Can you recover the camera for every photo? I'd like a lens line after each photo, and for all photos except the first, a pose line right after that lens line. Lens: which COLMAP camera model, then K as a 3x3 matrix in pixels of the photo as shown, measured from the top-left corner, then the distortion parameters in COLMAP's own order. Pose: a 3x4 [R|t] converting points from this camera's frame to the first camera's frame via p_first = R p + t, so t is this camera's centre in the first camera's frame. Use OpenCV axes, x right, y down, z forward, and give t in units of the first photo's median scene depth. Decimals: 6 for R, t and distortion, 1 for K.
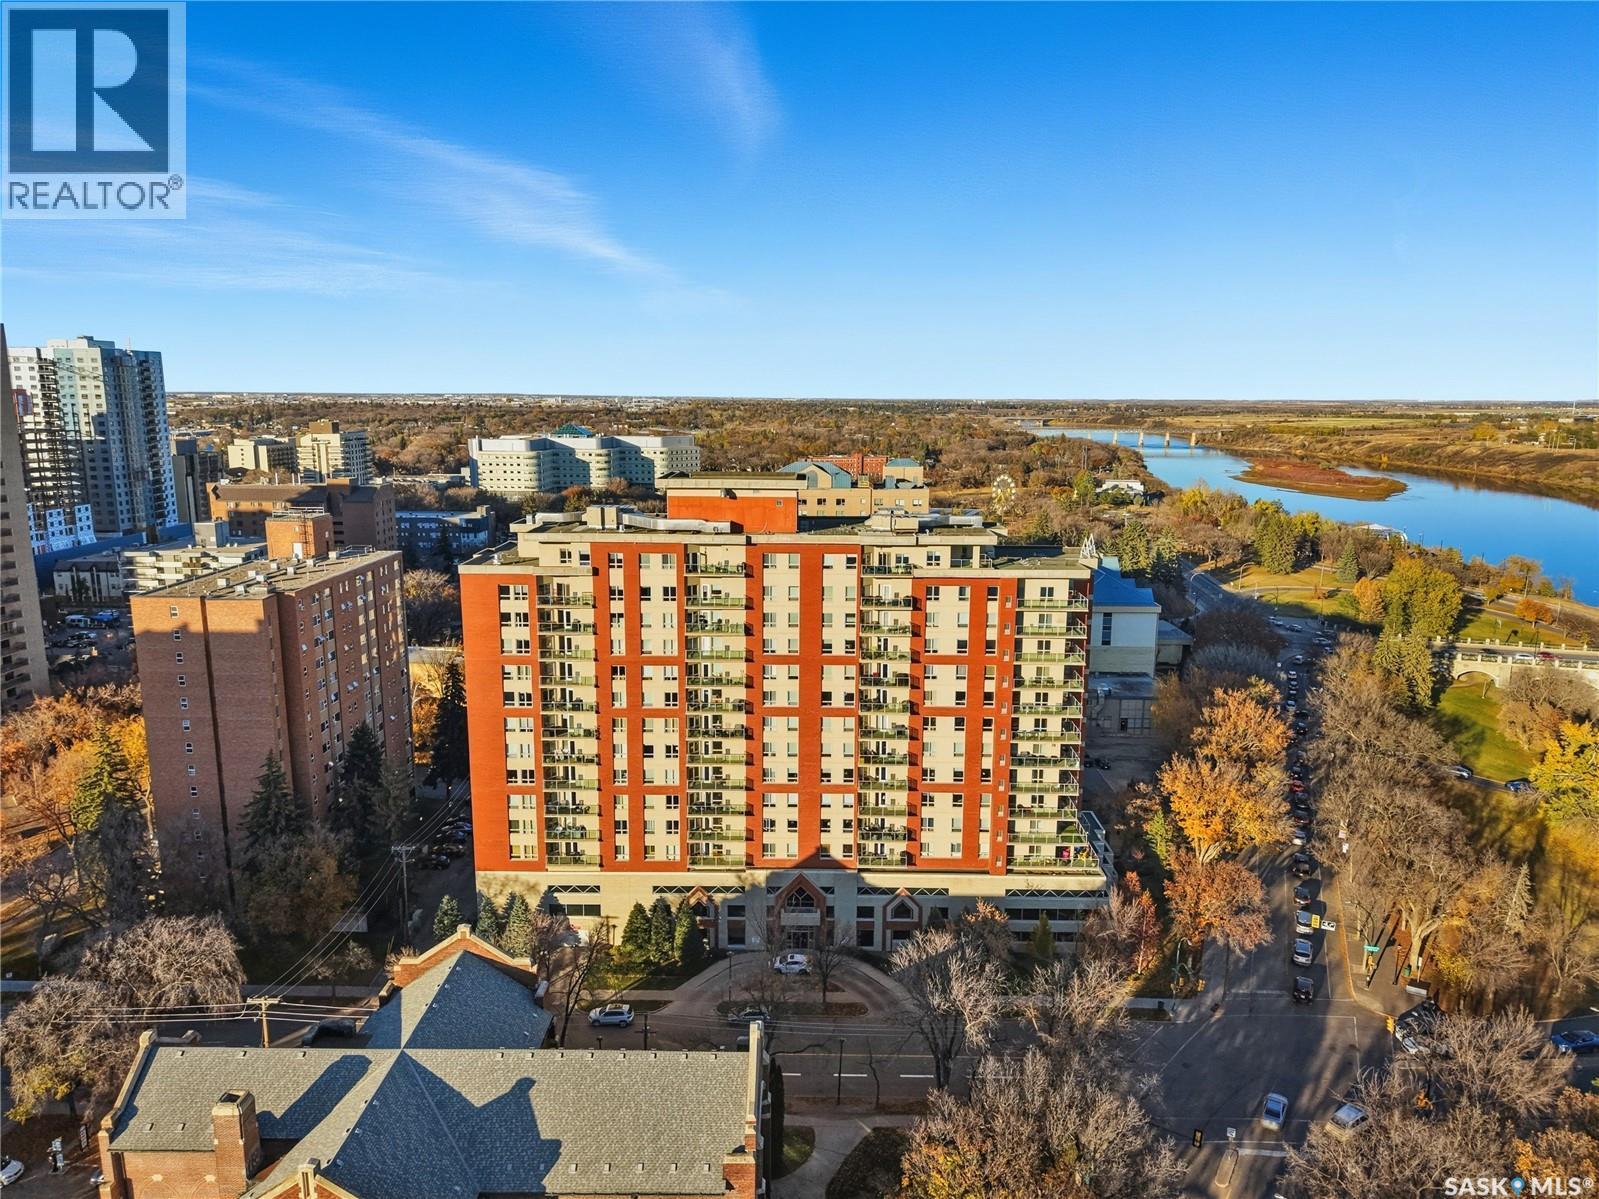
lens RADIAL K [[1059.7, 0, 799.5], [0, 1059.7, 599.5], [0, 0, 1]] dist [0.038902, -0.003688]
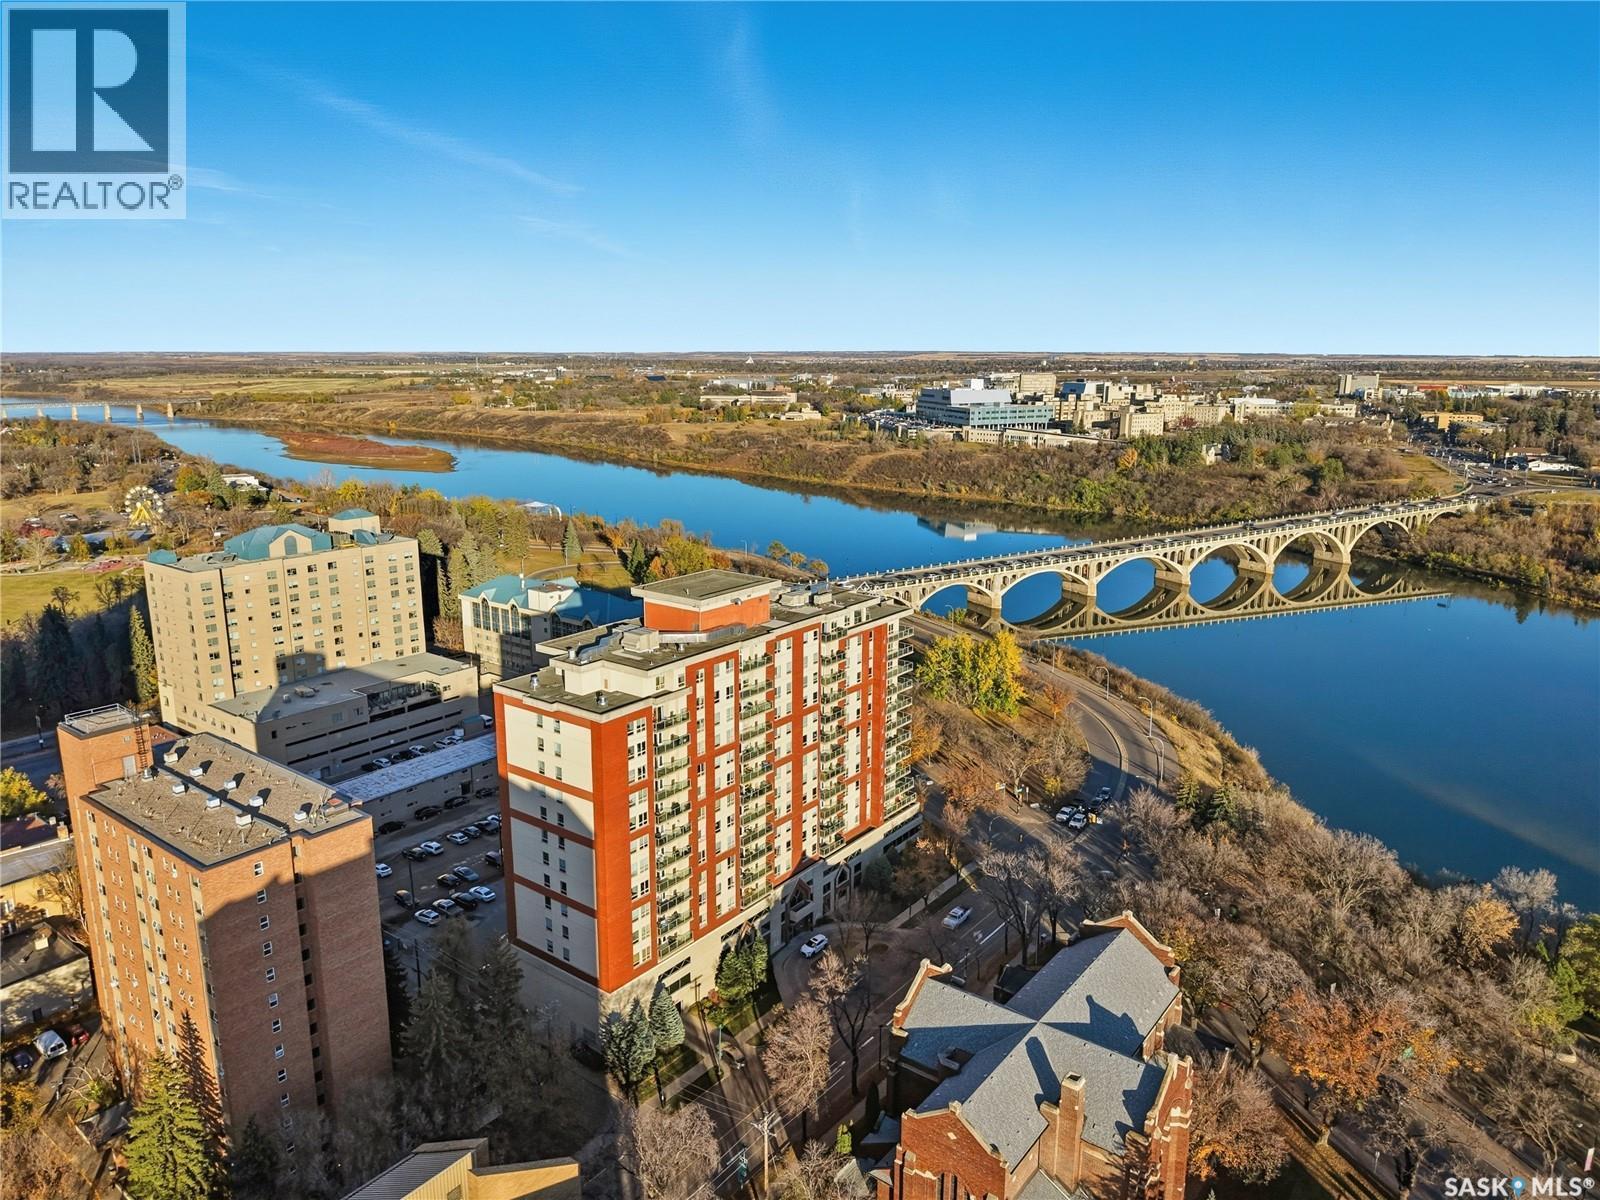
lens RADIAL K [[1109.9, 0, 800.0], [0, 1109.9, 600.0], [0, 0, 1]] dist [-0.006557, -0.002593]
pose [[0.587966, -0.185111, 0.787420, -0.997998], [0.152970, 0.981343, 0.116477, -0.231091], [-0.794290, 0.051967, 0.605313, 0.165186]]
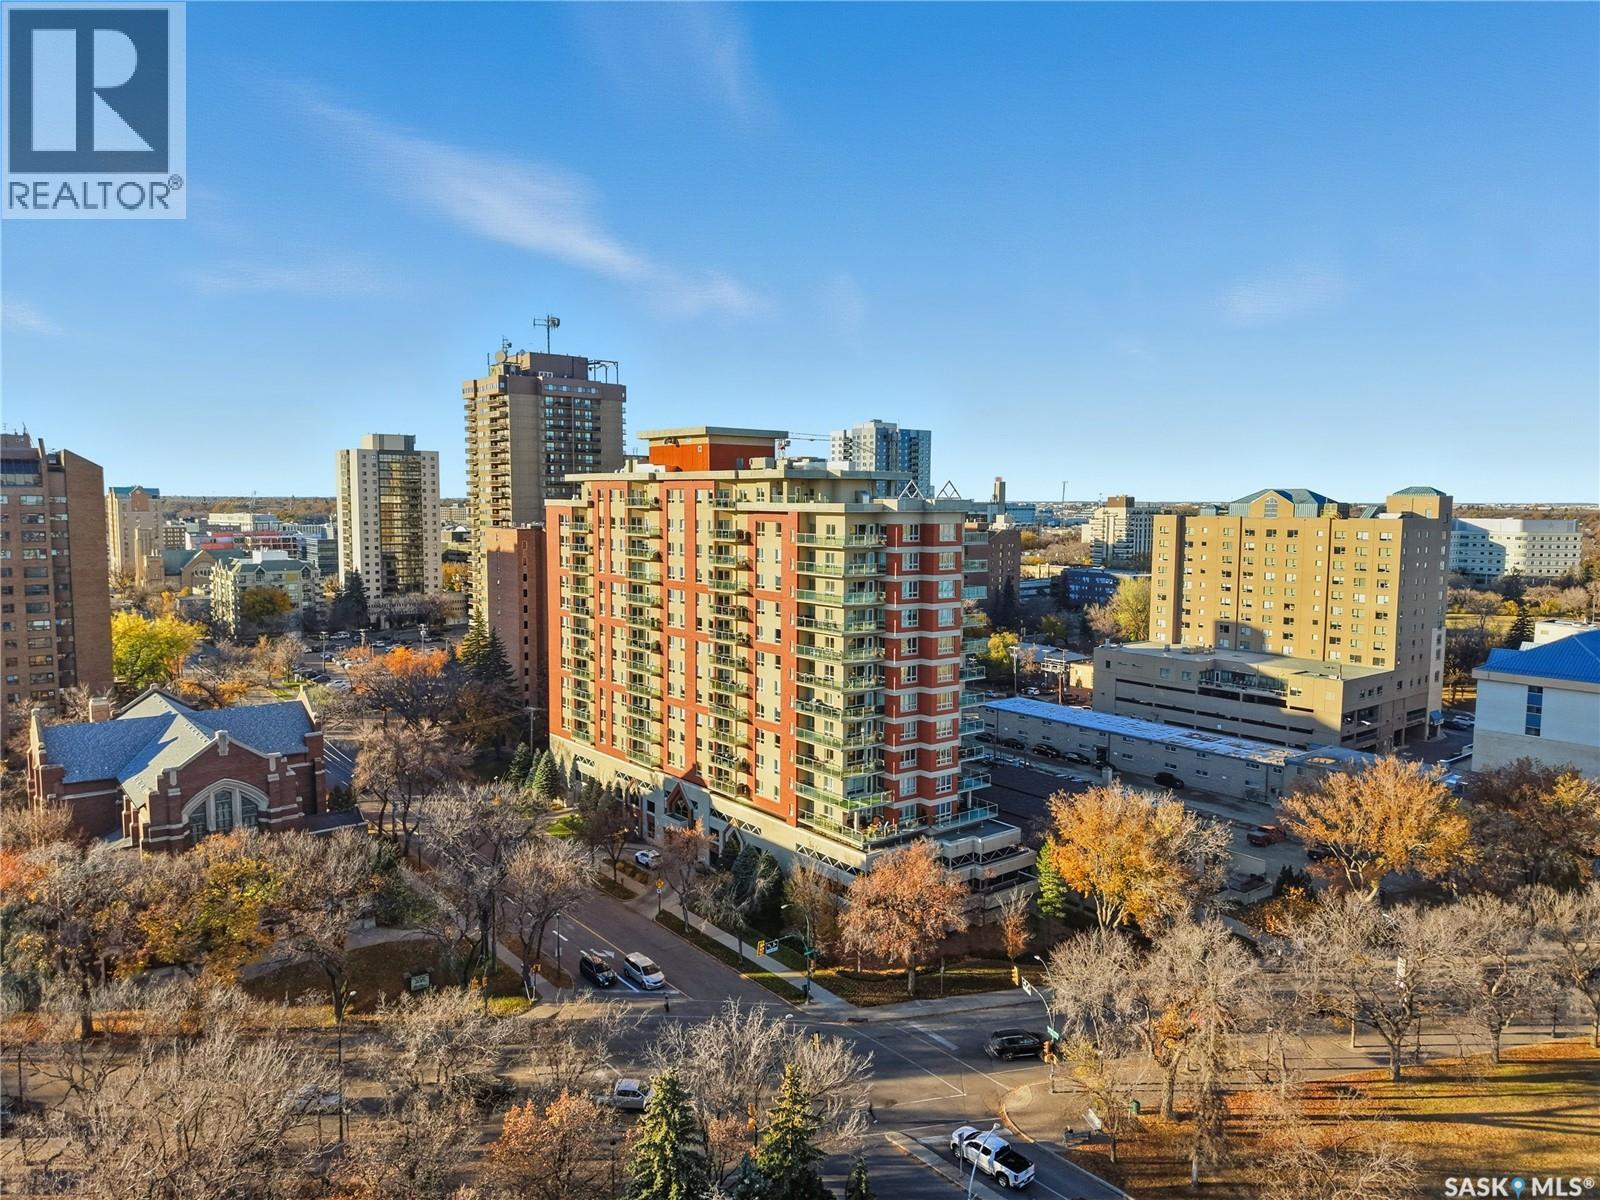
lens RADIAL K [[1060.4, 0, 800.0], [0, 1060.4, 600.0], [0, 0, 1]] dist [0.038902, -0.003688]
pose [[0.643741, 0.073382, -0.761717, 0.906594], [-0.147313, 0.988657, -0.029252, 0.084008], [0.750931, 0.131041, 0.647249, 0.356101]]
